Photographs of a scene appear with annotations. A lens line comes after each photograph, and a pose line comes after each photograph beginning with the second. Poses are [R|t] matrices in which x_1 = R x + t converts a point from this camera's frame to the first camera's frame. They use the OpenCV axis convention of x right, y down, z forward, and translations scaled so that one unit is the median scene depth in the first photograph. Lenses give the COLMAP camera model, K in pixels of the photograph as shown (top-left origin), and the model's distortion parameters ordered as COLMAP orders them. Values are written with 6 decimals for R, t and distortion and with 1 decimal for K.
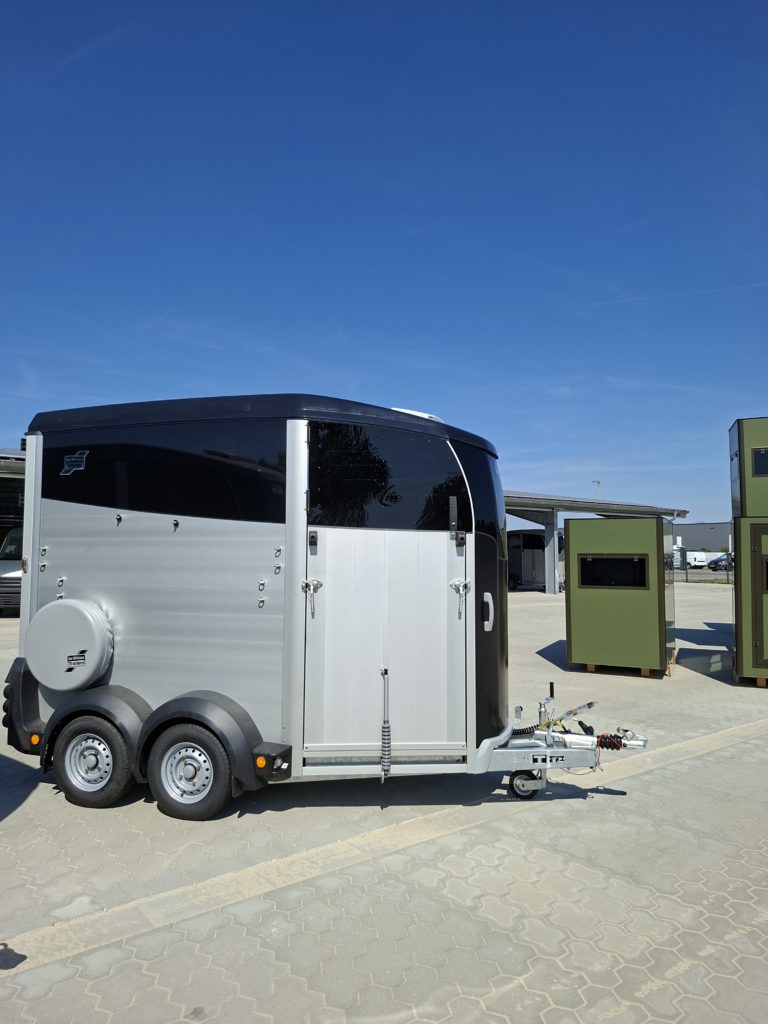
lens RADIAL K [[682.2, 0, 369.9], [0, 682.2, 519.6], [0, 0, 1]] dist [0.091558, -0.105249]
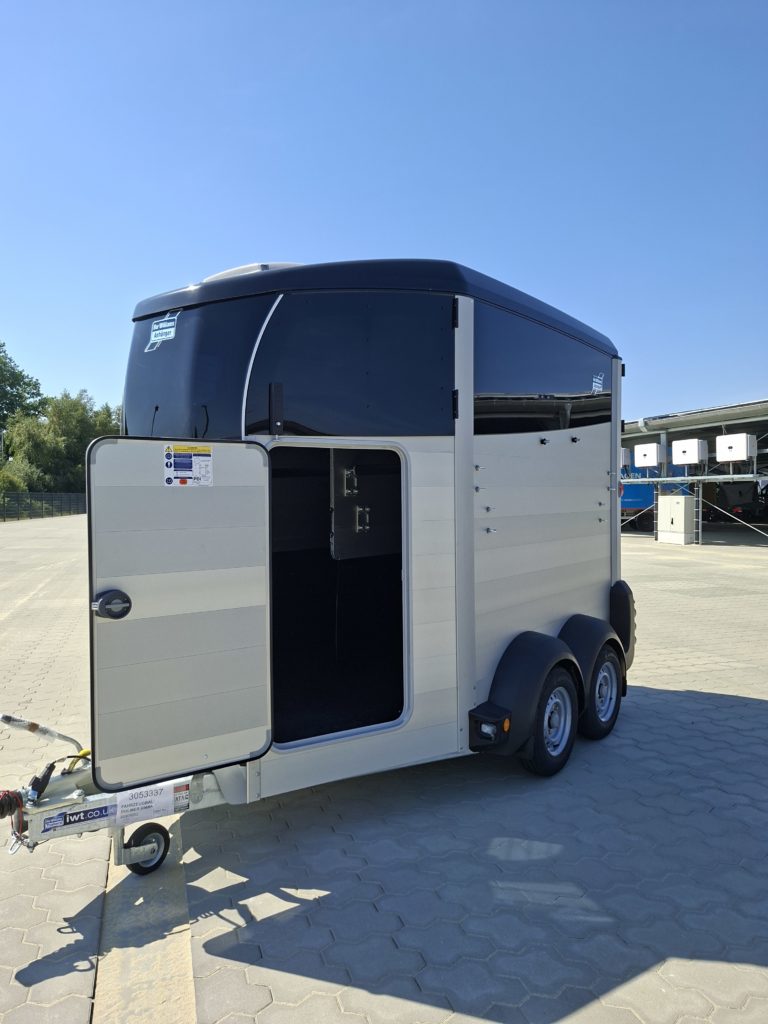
lens RADIAL K [[709.0, 0, 386.8], [0, 709.0, 494.4], [0, 0, 1]] dist [-0.001624, 0.003328]
pose [[-0.305096, 0.003630, -0.952315, 0.800241], [0.056160, 0.998321, -0.014186, 0.099131], [0.950664, -0.057810, -0.304788, 1.501868]]
